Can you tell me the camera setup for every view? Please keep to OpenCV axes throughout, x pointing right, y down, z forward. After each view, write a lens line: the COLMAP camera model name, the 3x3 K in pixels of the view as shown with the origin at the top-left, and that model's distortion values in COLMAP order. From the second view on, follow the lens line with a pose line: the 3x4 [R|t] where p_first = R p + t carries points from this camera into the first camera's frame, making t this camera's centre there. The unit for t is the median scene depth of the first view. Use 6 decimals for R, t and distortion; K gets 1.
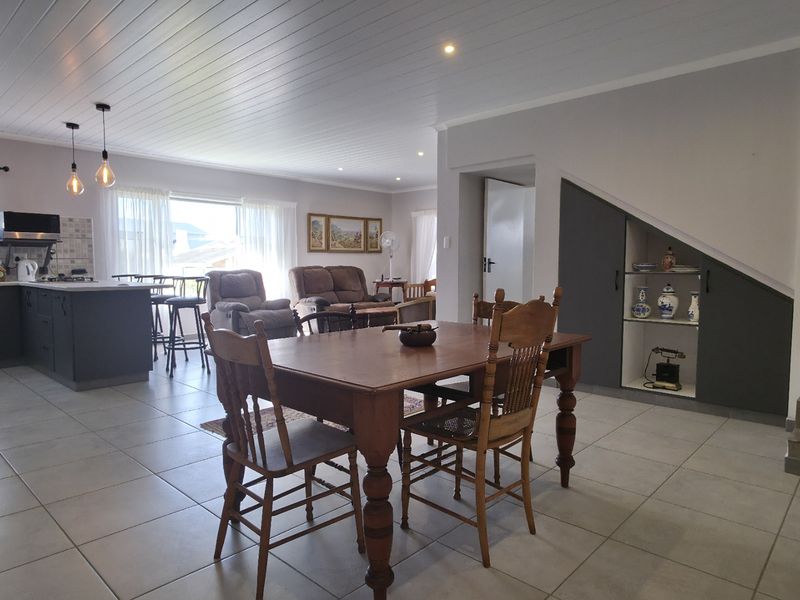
lens RADIAL K [[514.6, 0, 397.6], [0, 514.6, 299.7], [0, 0, 1]] dist [-0.002489, -0.000140]
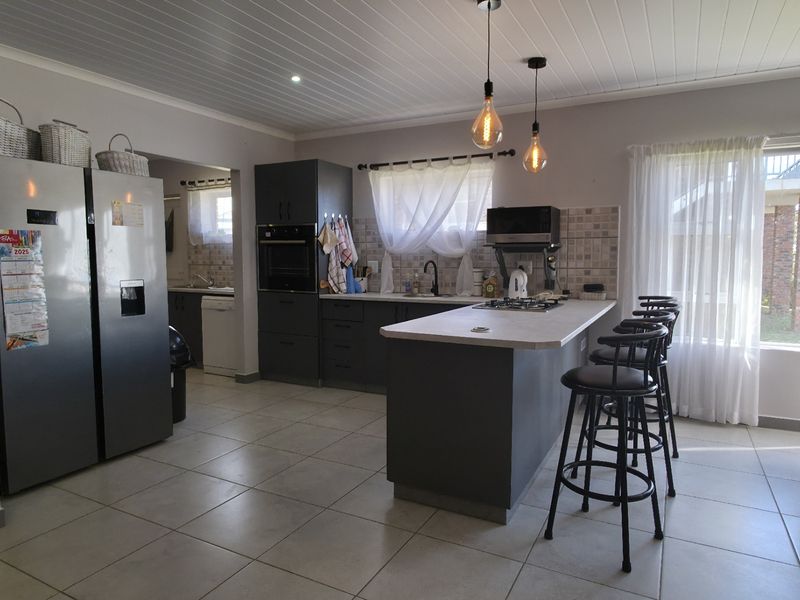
lens RADIAL K [[514.6, 0, 401.8], [0, 514.6, 299.3], [0, 0, 1]] dist [-0.002489, -0.000140]
pose [[0.263153, 0.082304, -0.961237, -0.038399], [-0.067116, 0.995502, 0.066864, -0.068298], [0.962417, 0.046919, 0.267493, 0.585482]]
